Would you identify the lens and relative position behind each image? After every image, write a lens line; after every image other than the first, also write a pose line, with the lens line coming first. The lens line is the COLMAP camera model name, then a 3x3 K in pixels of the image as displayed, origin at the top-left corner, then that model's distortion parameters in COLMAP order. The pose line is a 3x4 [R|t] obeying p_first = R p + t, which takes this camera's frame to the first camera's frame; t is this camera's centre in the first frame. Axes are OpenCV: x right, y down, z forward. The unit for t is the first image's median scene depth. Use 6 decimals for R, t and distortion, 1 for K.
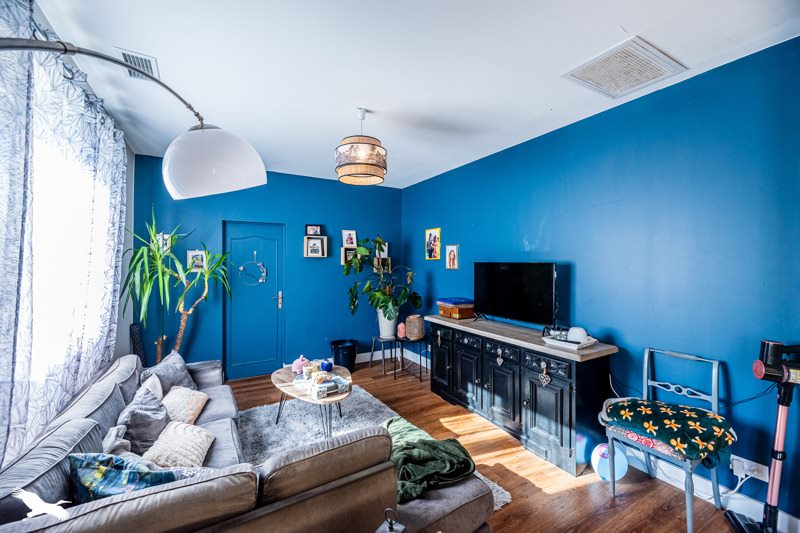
lens RADIAL K [[332.8, 0, 402.3], [0, 332.8, 263.8], [0, 0, 1]] dist [0.001973, 0.000579]
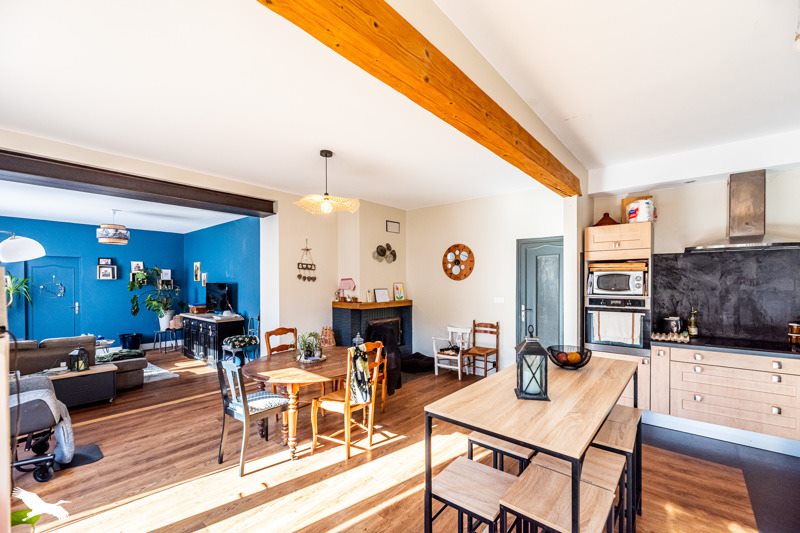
lens RADIAL K [[332.8, 0, 402.8], [0, 332.8, 283.7], [0, 0, 1]] dist [0.001973, 0.000579]
pose [[0.936375, -0.002935, 0.350989, 0.468763], [0.001786, 0.999992, 0.003599, -0.003391], [-0.350997, -0.002743, 0.936373, -0.893979]]
